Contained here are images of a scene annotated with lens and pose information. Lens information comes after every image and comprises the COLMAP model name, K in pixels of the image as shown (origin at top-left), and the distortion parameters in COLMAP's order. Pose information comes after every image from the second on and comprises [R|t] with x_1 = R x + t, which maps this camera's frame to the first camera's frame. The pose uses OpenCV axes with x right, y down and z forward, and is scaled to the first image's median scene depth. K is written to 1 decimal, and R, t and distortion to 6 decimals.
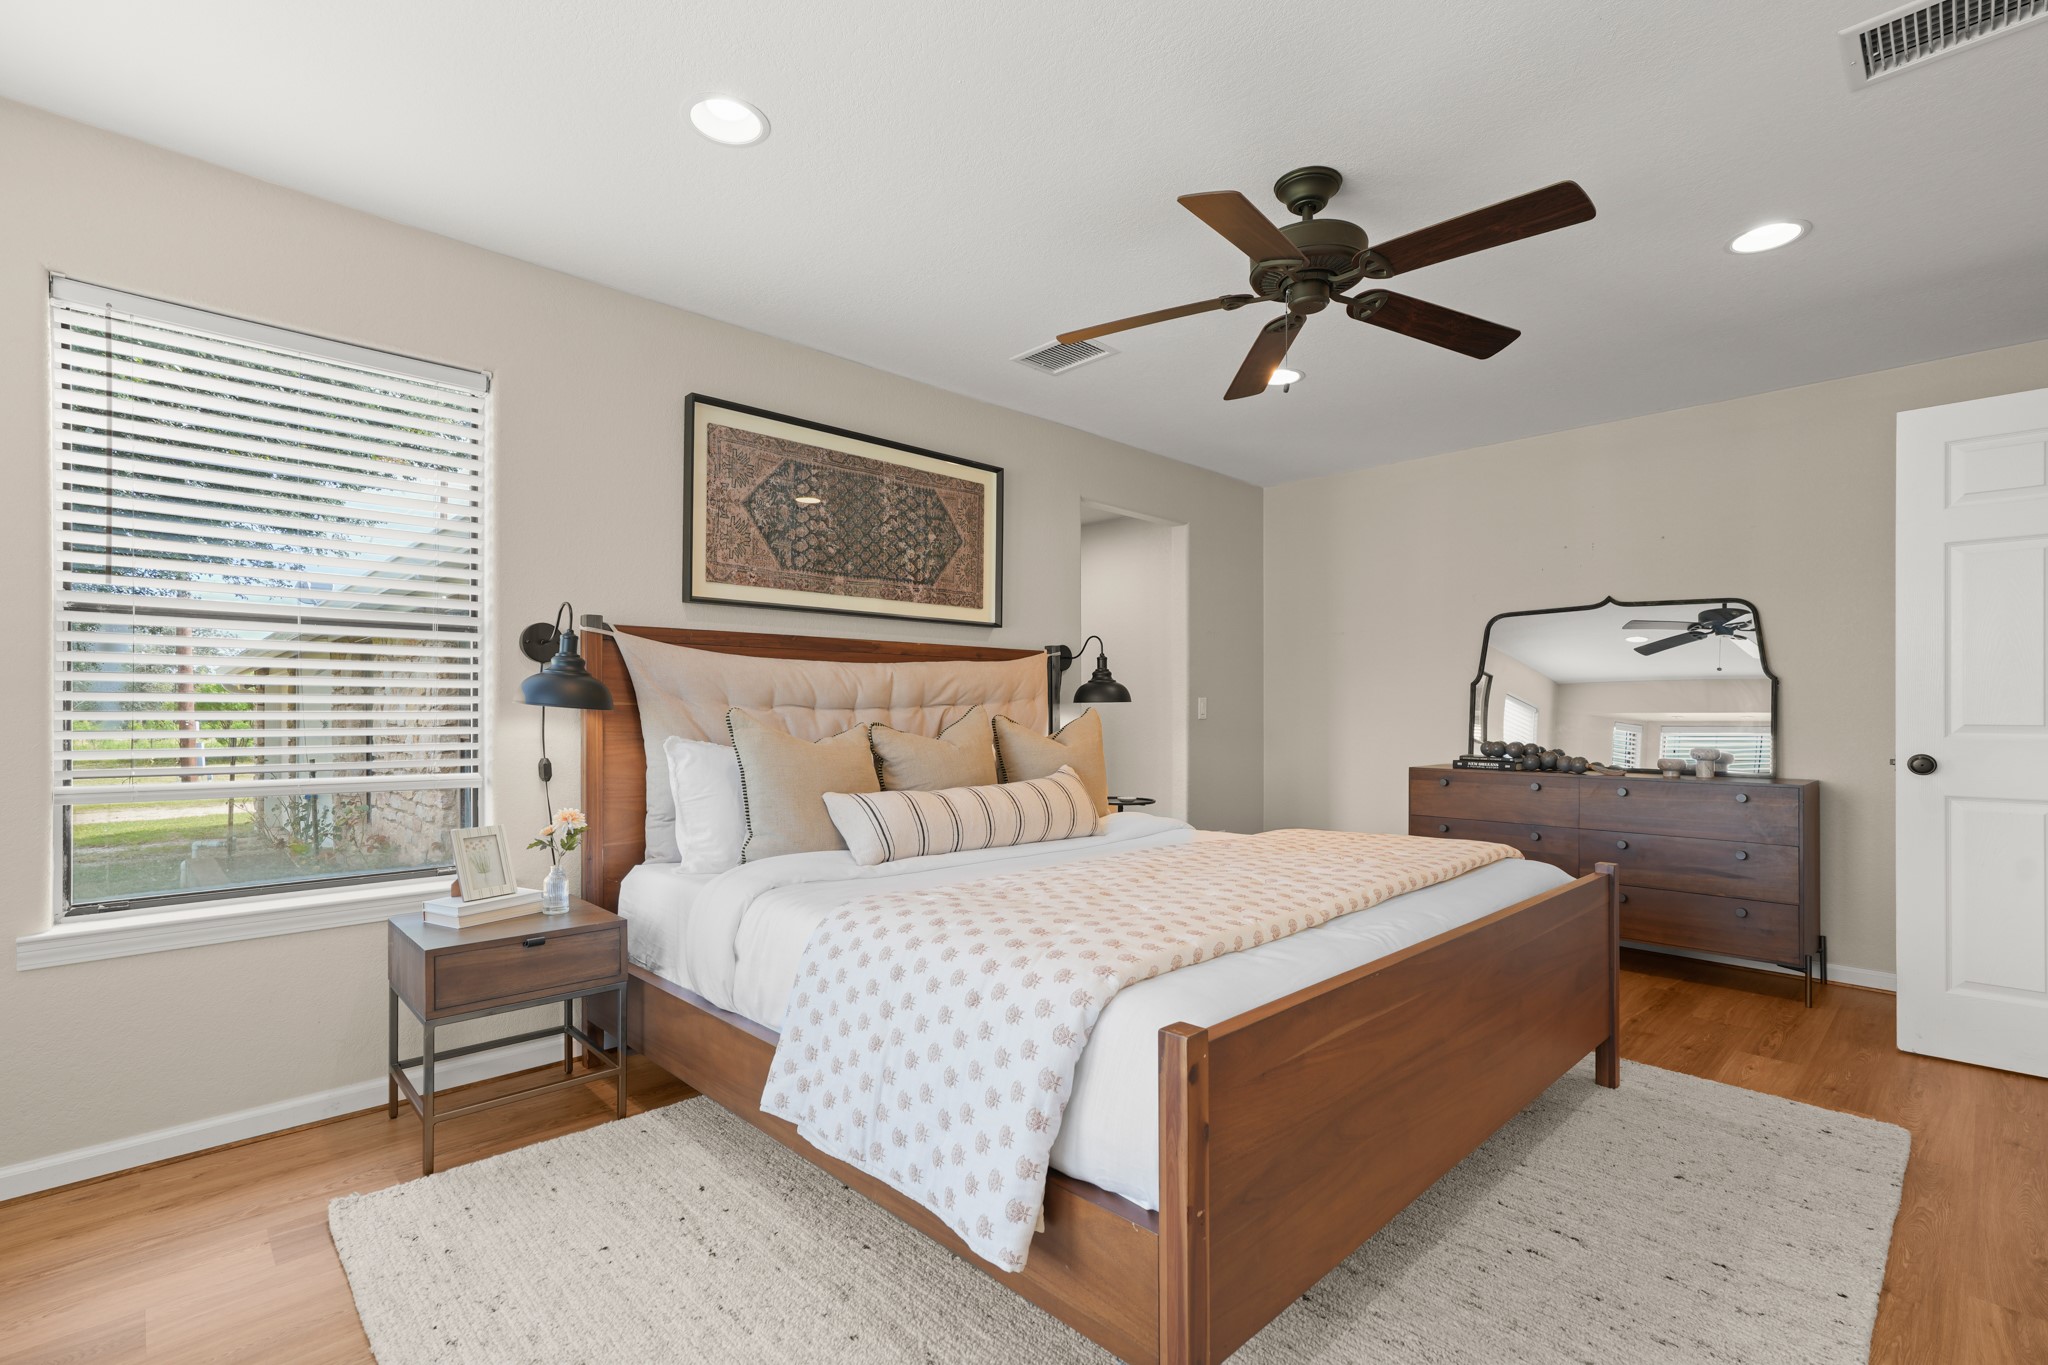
lens RADIAL K [[951.3, 0, 1052.9], [0, 951.3, 691.0], [0, 0, 1]] dist [-0.021468, 0.000446]
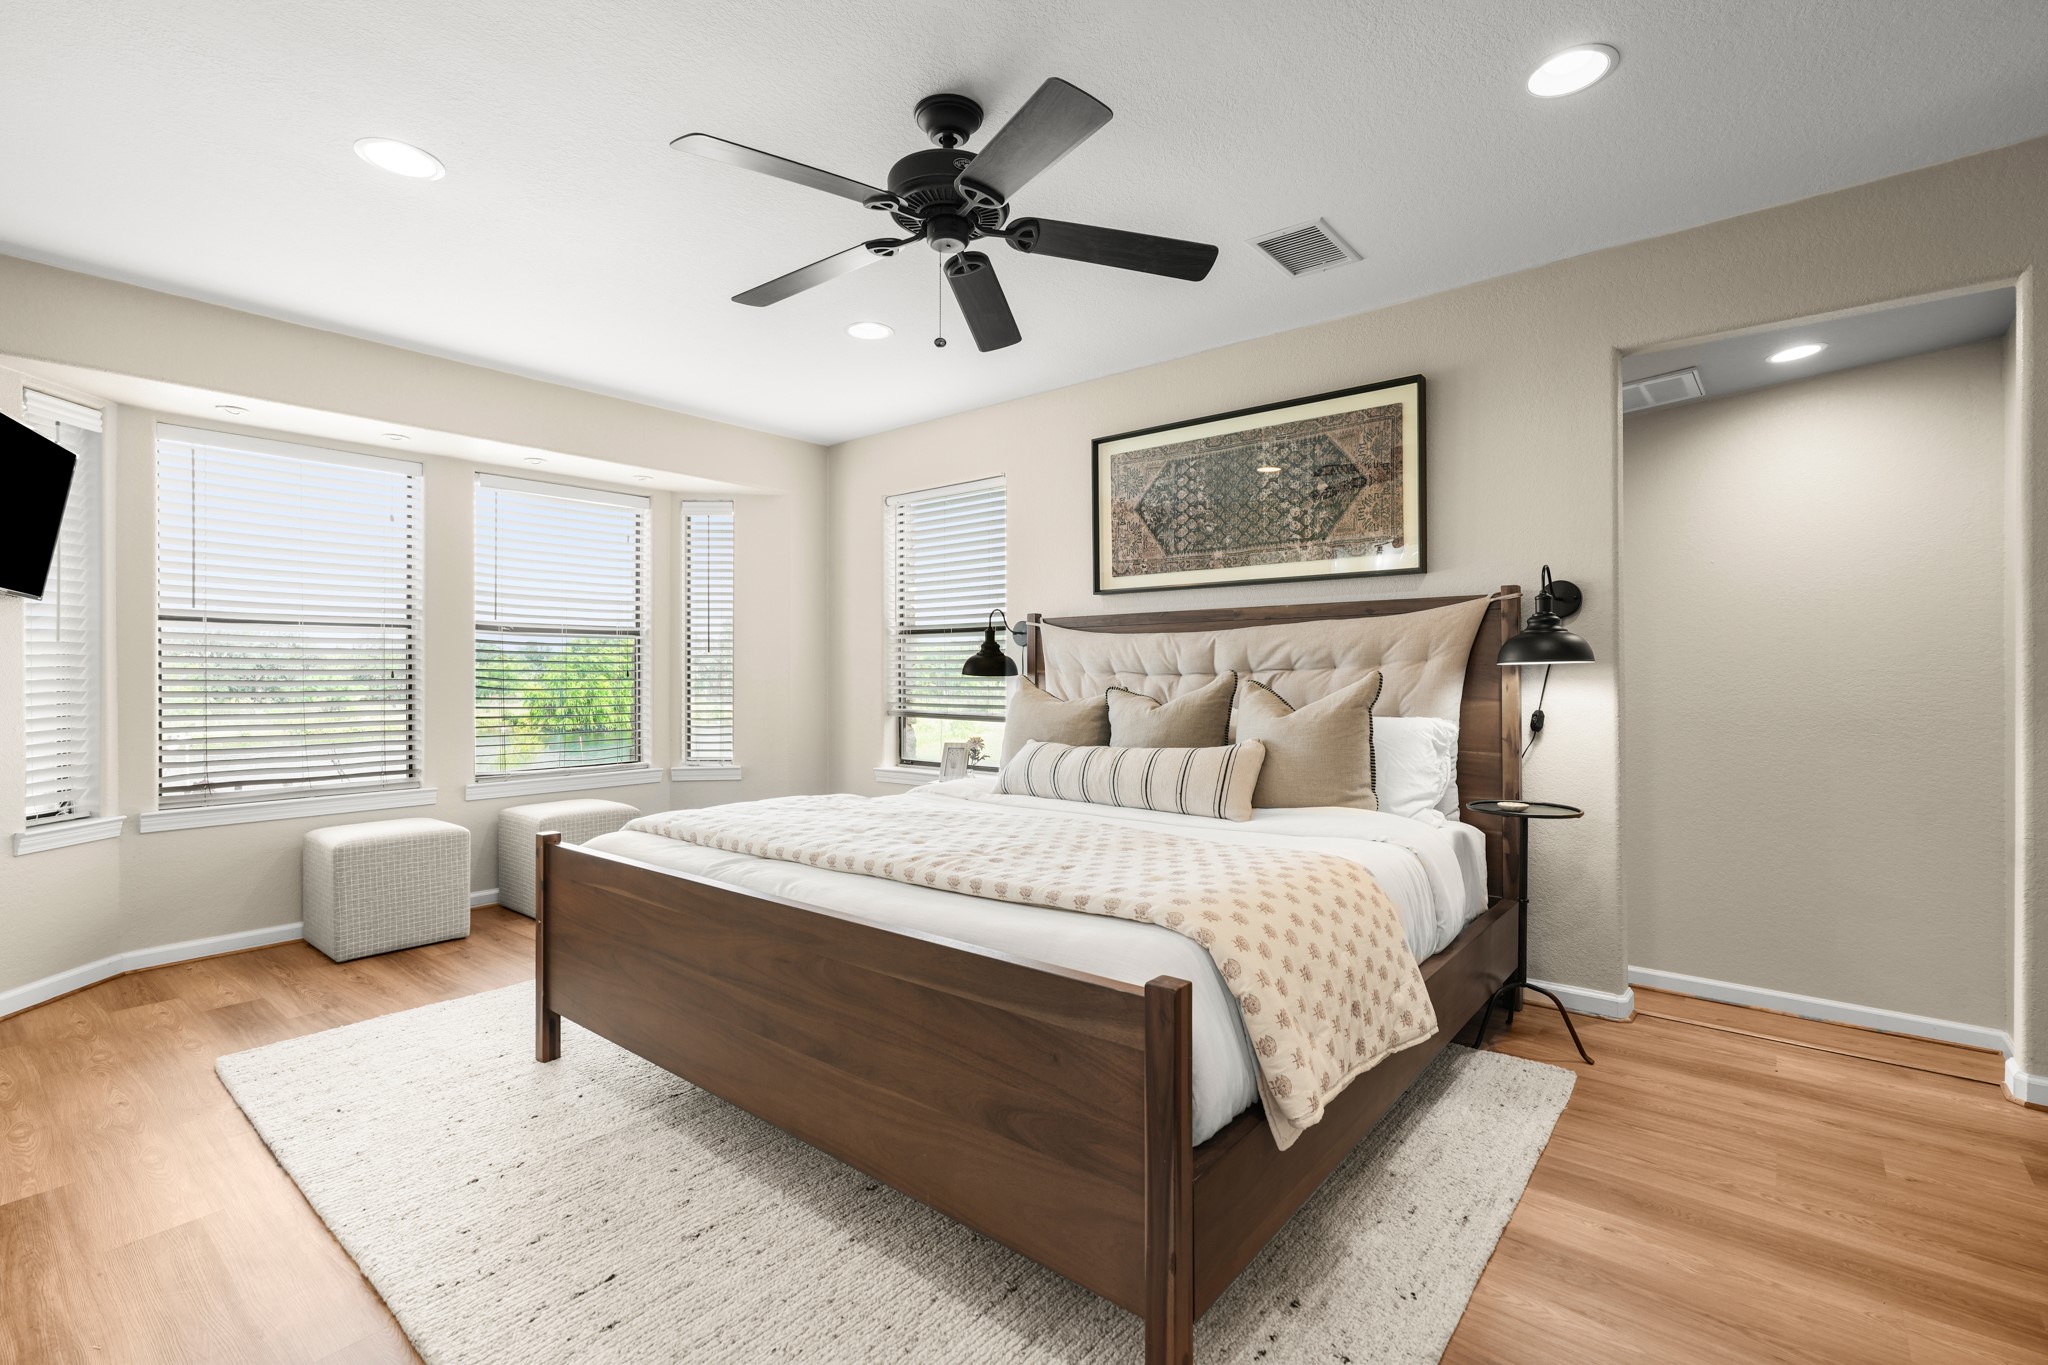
lens RADIAL K [[915.9, 0, 1000.6], [0, 915.9, 680.4], [0, 0, 1]] dist [-0.018193, 0.000202]
pose [[0.086296, 0.004003, -0.996262, 0.799101], [0.022816, 0.999722, 0.005993, 0.014510], [0.996008, -0.023248, 0.086181, 0.665941]]
